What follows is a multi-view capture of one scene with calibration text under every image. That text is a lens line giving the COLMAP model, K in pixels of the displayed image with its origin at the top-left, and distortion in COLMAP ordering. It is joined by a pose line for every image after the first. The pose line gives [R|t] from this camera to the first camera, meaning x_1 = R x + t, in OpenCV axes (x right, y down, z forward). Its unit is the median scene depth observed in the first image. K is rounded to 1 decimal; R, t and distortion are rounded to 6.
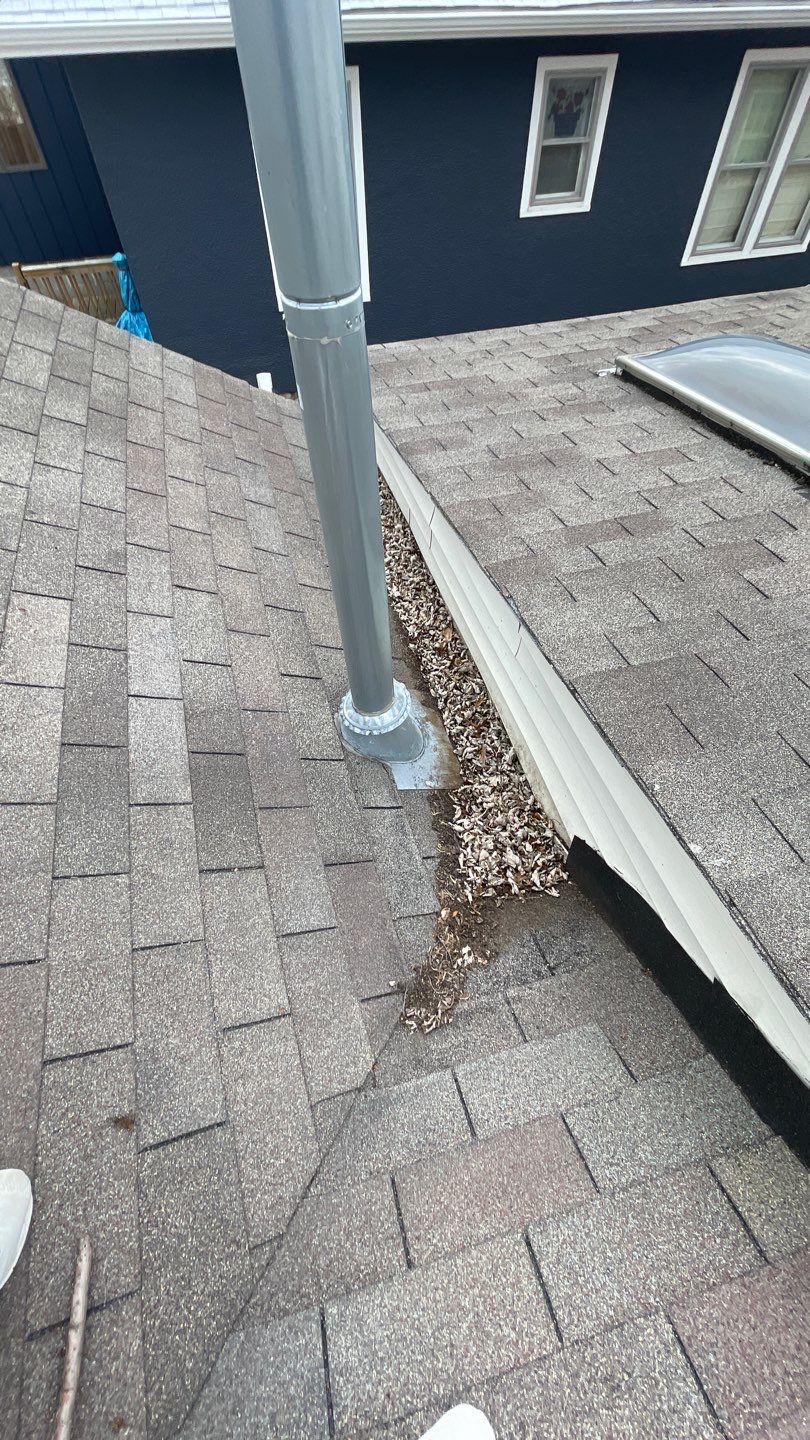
lens RADIAL K [[579.1, 0, 412.2], [0, 579.1, 719.7], [0, 0, 1]] dist [0.000081, 0.000304]
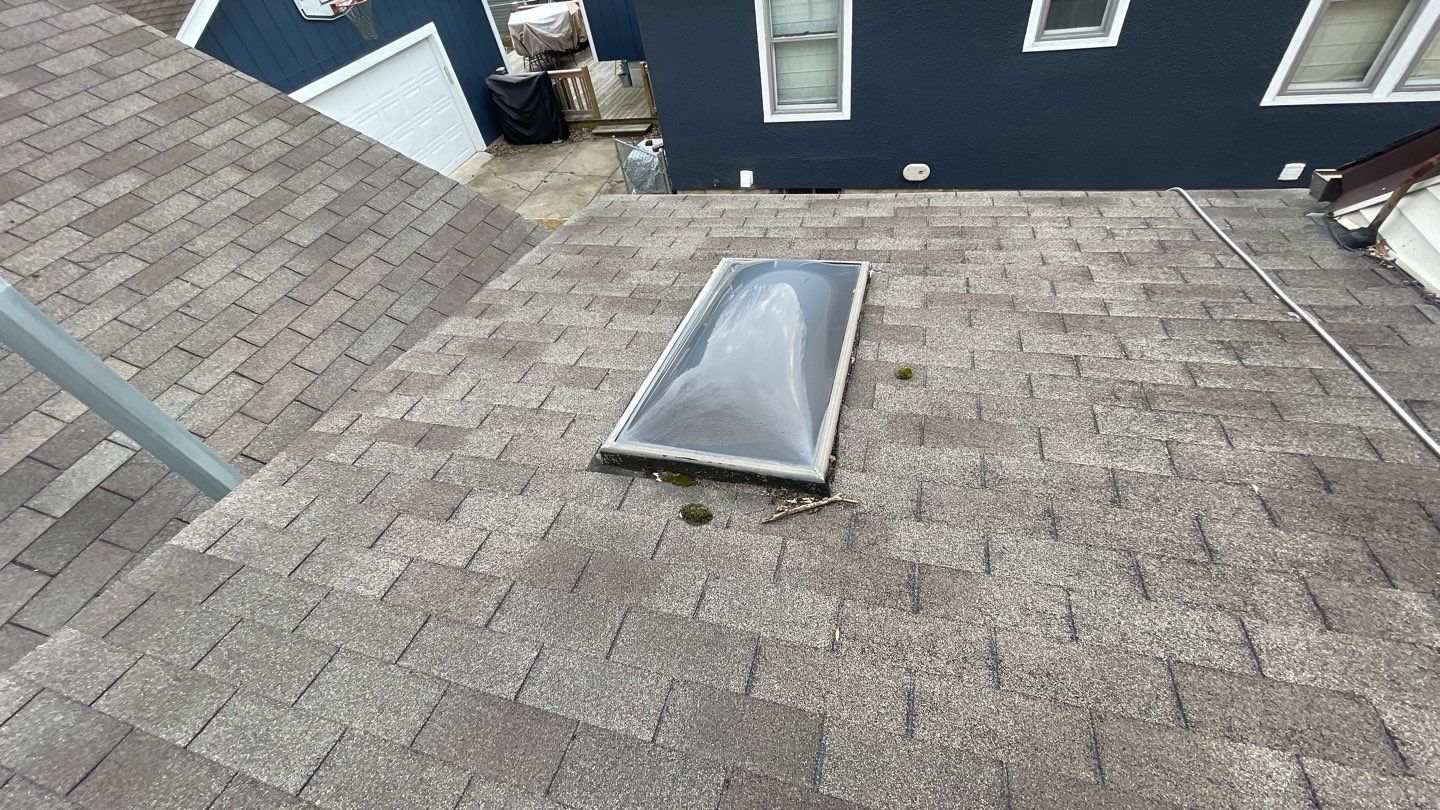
lens RADIAL K [[579.1, 0, 724.0], [0, 579.1, 402.8], [0, 0, 1]] dist [0.000081, 0.000304]
pose [[0.843352, 0.300576, -0.445434, 1.633173], [-0.342989, 0.939210, -0.015617, -0.698939], [0.413662, 0.165949, 0.895178, 0.268558]]
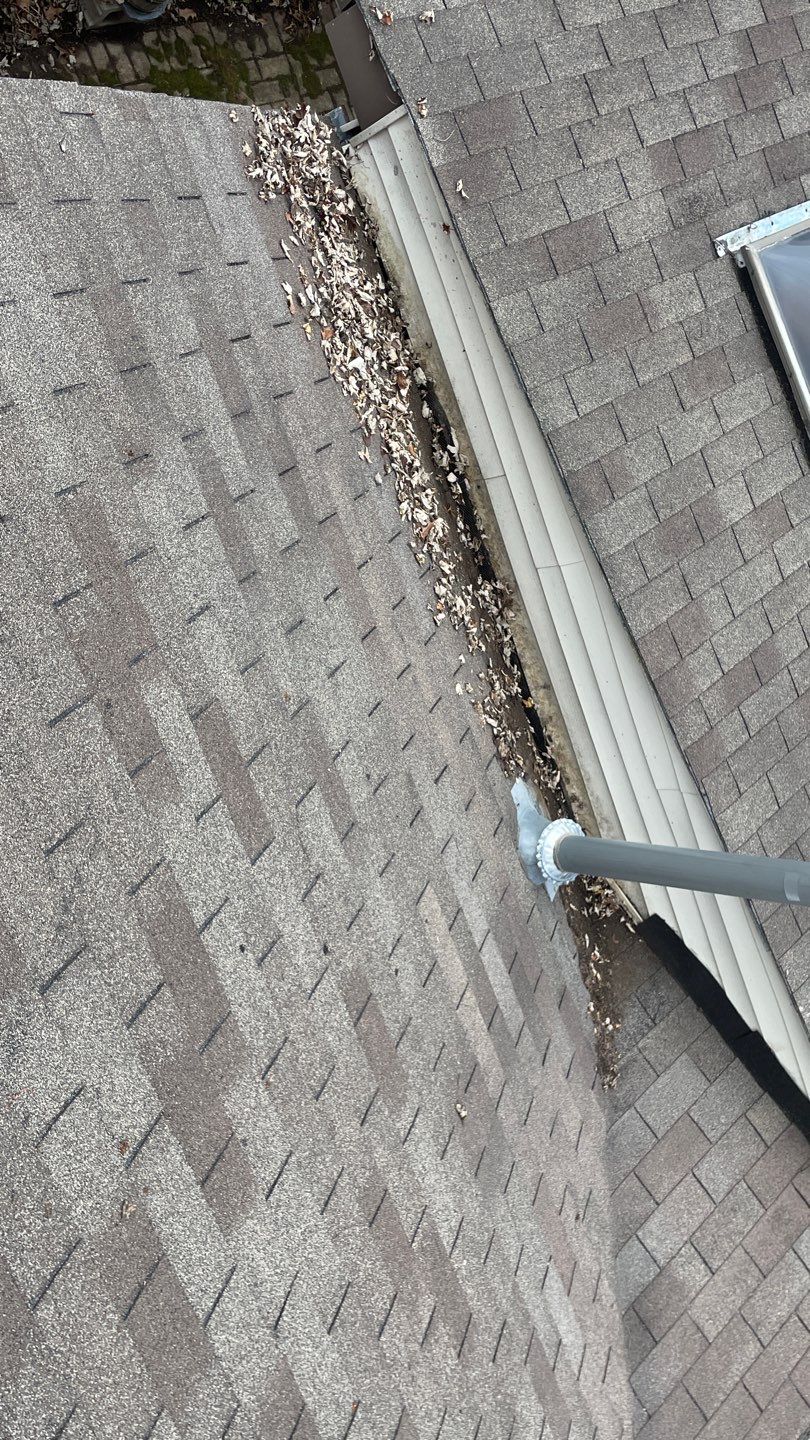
lens RADIAL K [[1290.6, 0, 405.0], [0, 1290.6, 720.0], [0, 0, 1]] dist [0.097651, -0.129582]
pose [[0.745597, -0.170958, 0.644095, -2.146898], [-0.284772, 0.792100, 0.539891, -1.721634], [-0.602486, -0.585961, 0.541904, 0.000469]]
